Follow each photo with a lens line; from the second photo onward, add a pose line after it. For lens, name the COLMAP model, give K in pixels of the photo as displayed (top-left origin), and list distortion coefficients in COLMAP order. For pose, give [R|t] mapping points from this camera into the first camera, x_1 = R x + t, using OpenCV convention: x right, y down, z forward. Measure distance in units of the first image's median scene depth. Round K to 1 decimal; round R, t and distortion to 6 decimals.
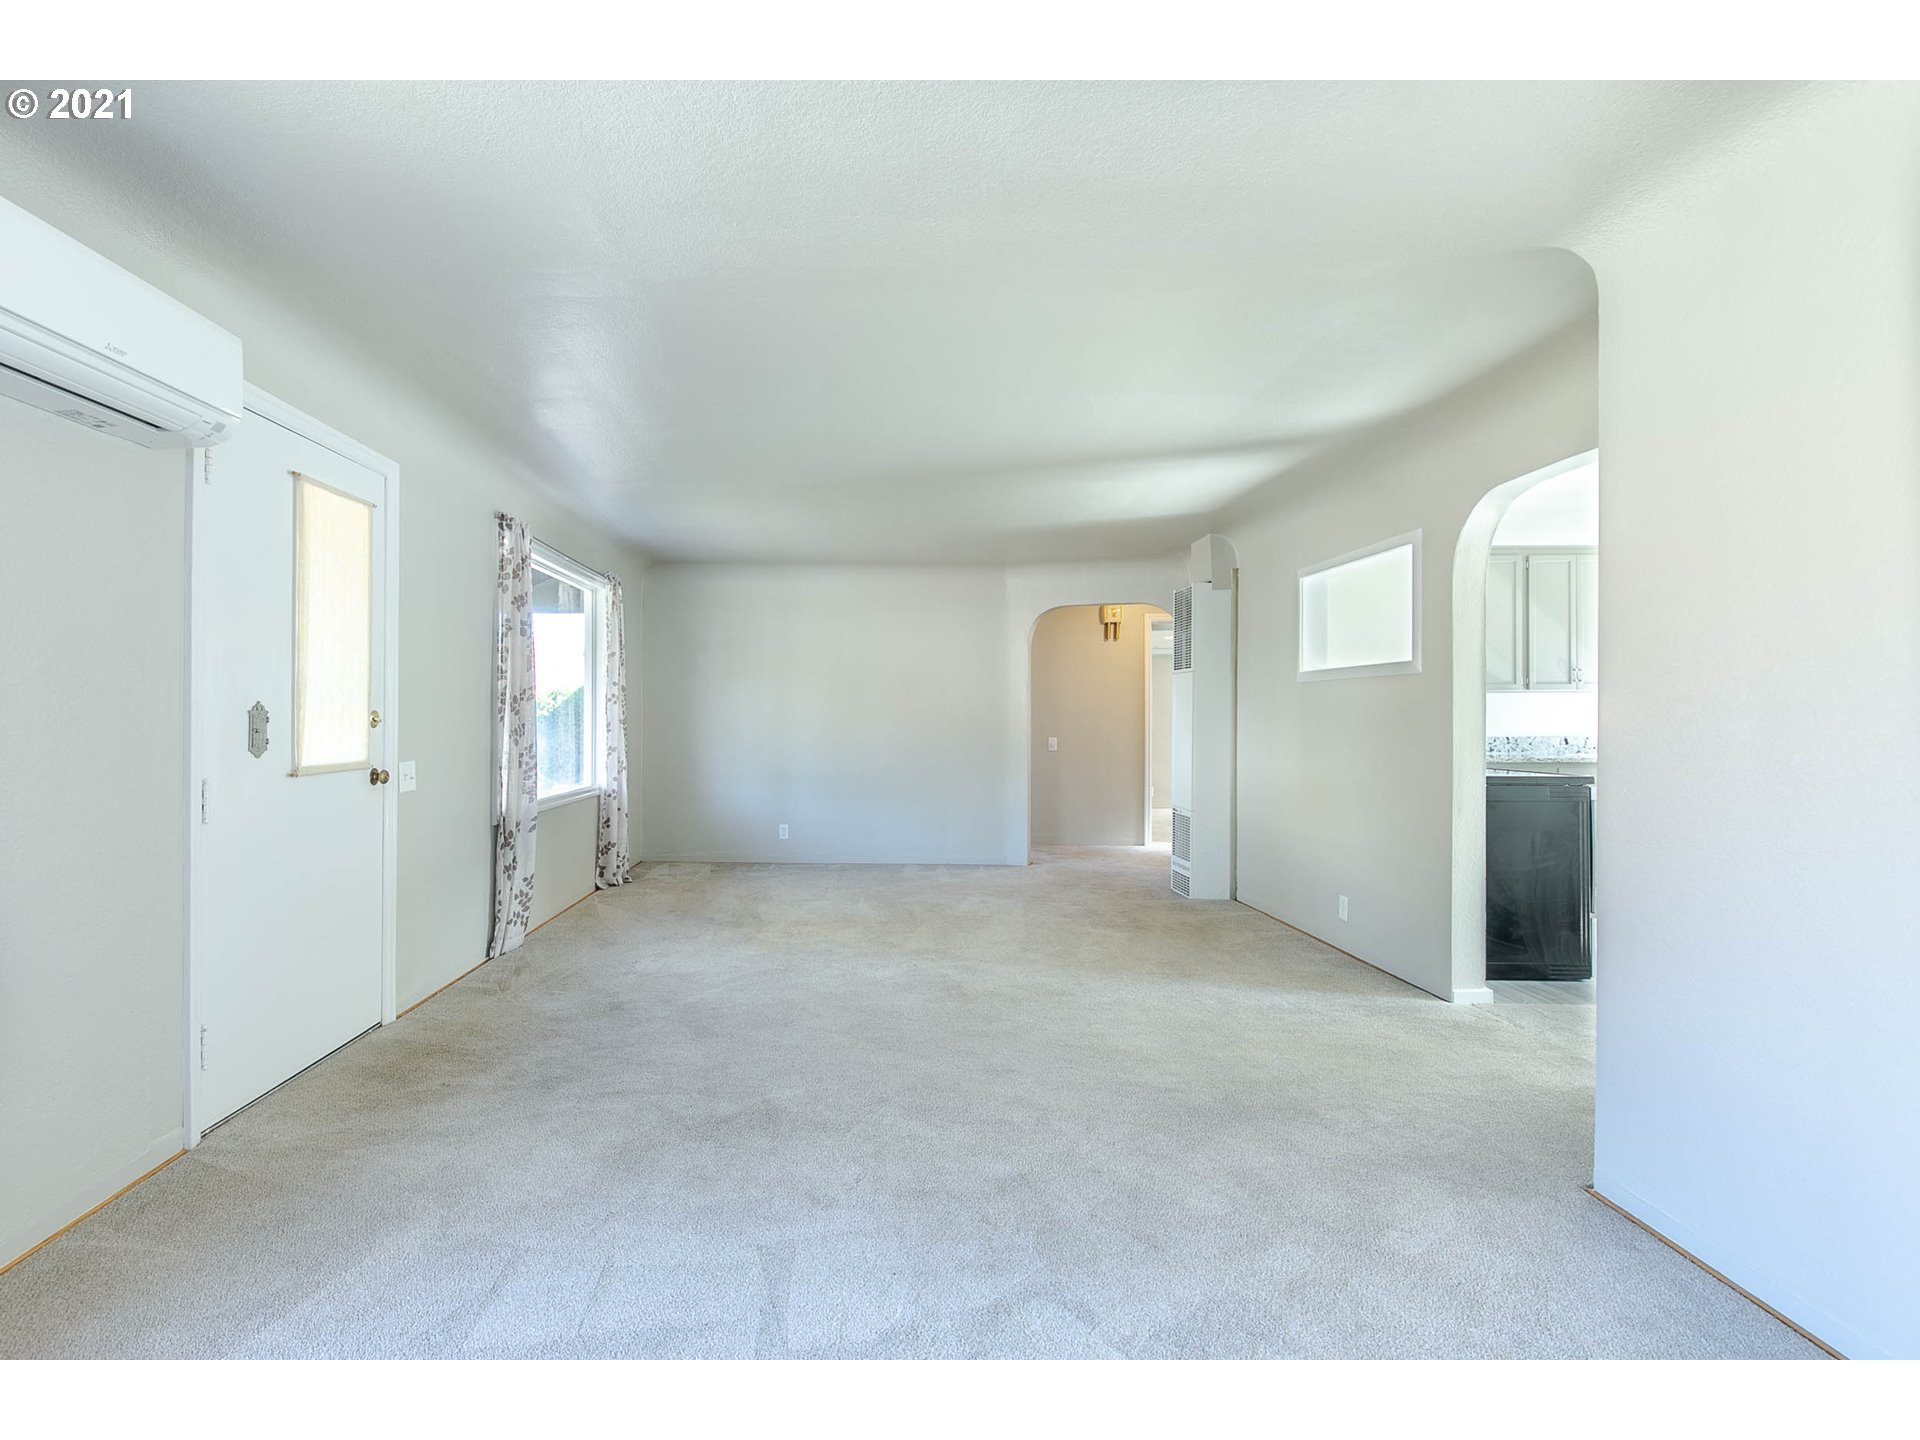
lens RADIAL K [[911.3, 0, 849.4], [0, 911.3, 713.9], [0, 0, 1]] dist [0.005299, -0.000252]
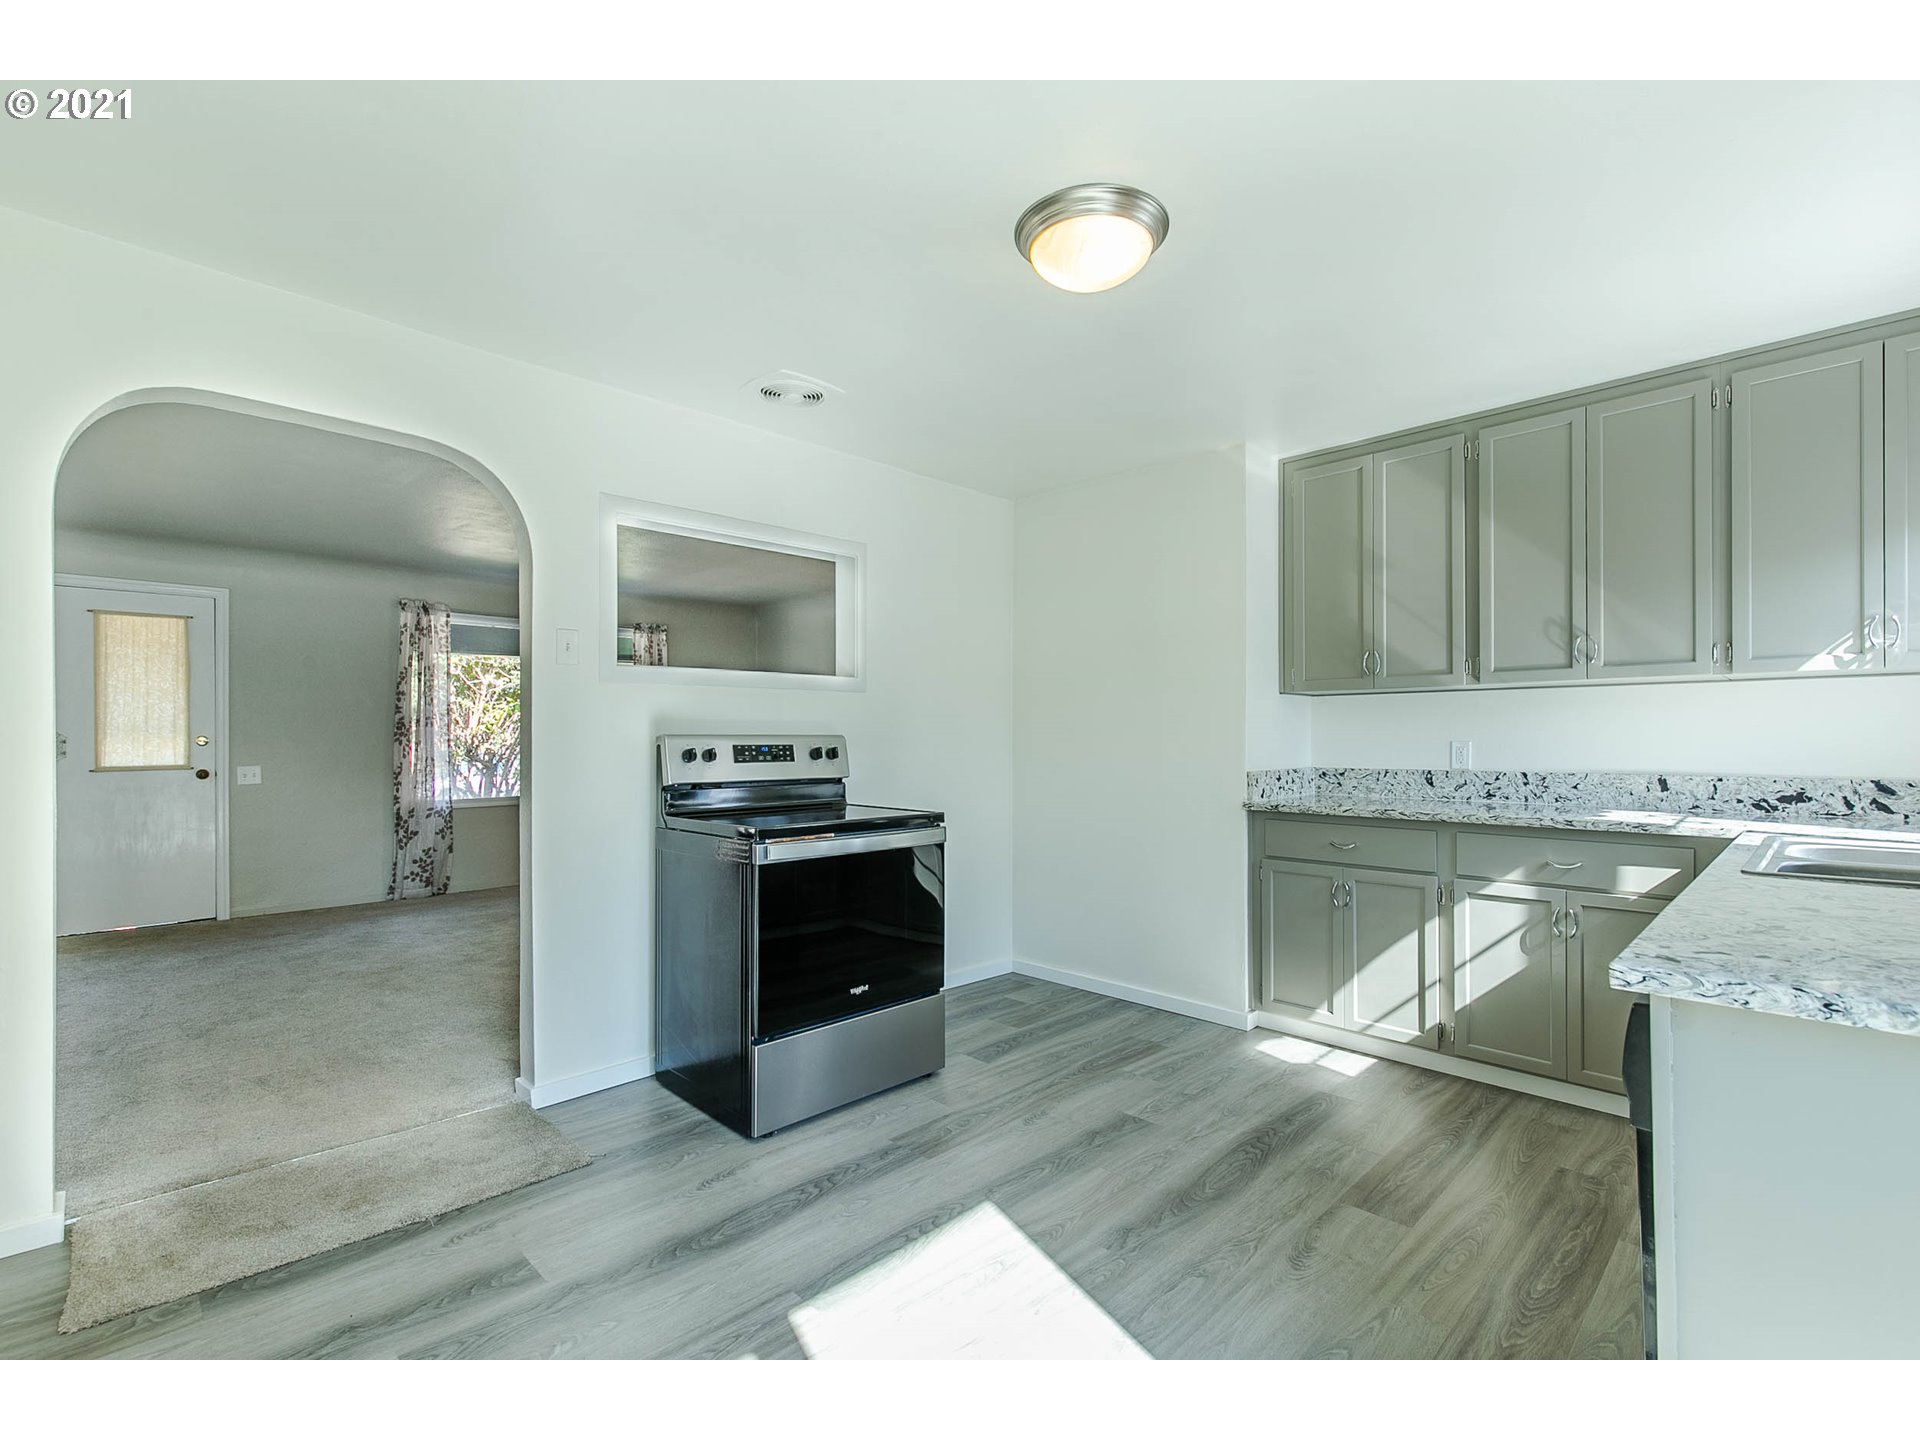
lens RADIAL K [[864.1, 0, 962.5], [0, 864.1, 728.8], [0, 0, 1]] dist [-0.000126, -0.000296]
pose [[0.719078, -0.008374, -0.694879, 1.209514], [0.006594, 0.999965, -0.005228, 0.000930], [0.694898, -0.000823, 0.719108, 0.605660]]
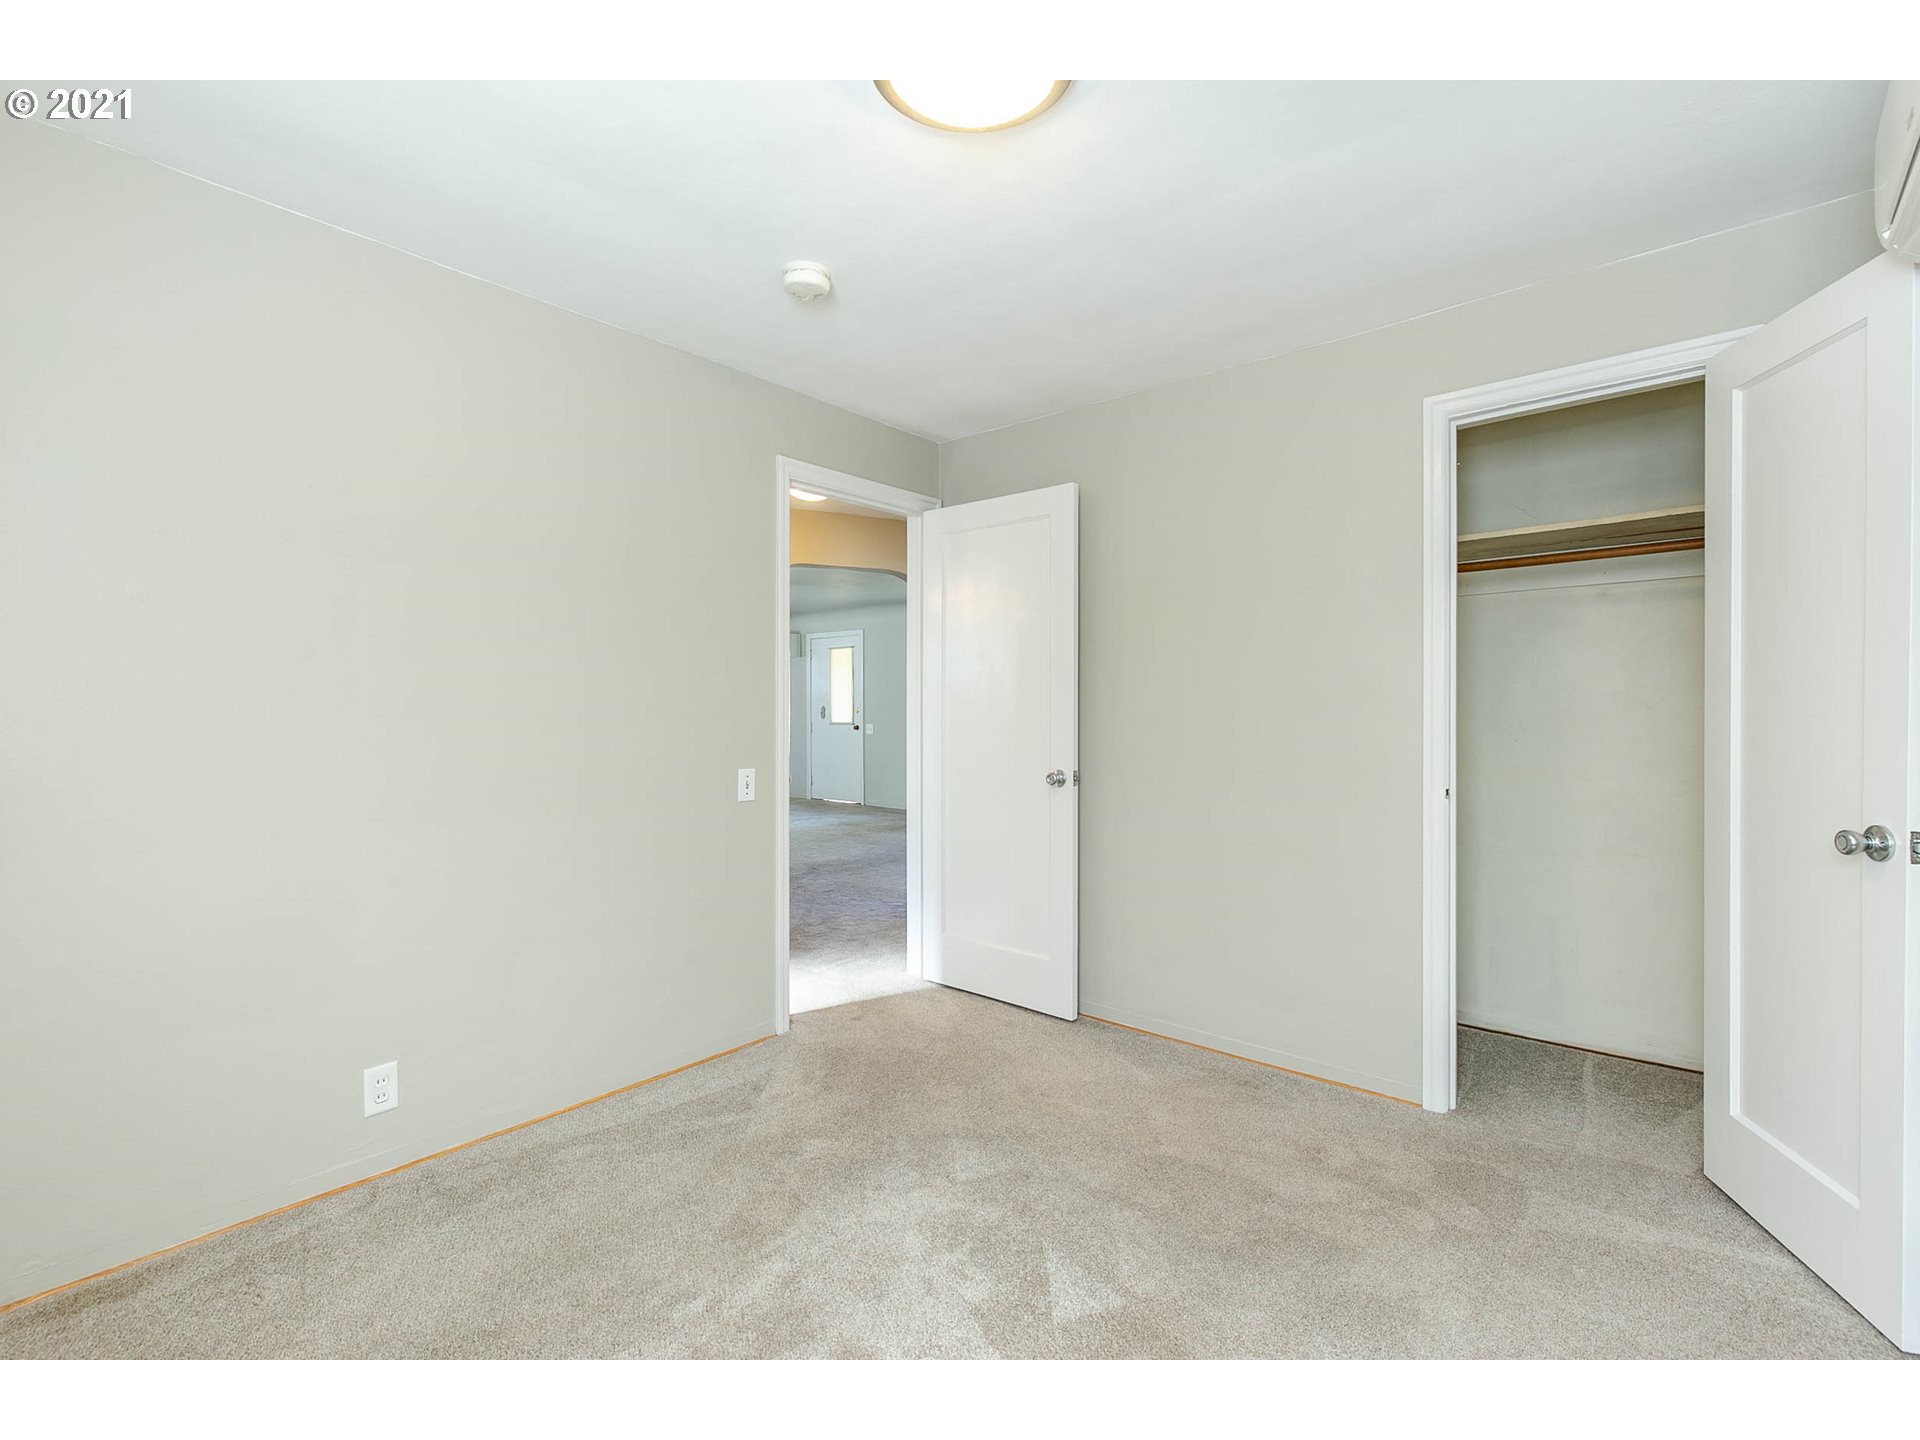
lens RADIAL K [[874.3, 0, 956.9], [0, 874.3, 692.4], [0, 0, 1]] dist [0.005589, 0.000099]
pose [[-0.632256, -0.011048, -0.774681, 1.254684], [0.003855, 0.999841, -0.017405, -0.001346], [0.774750, -0.013991, -0.632113, 2.415153]]
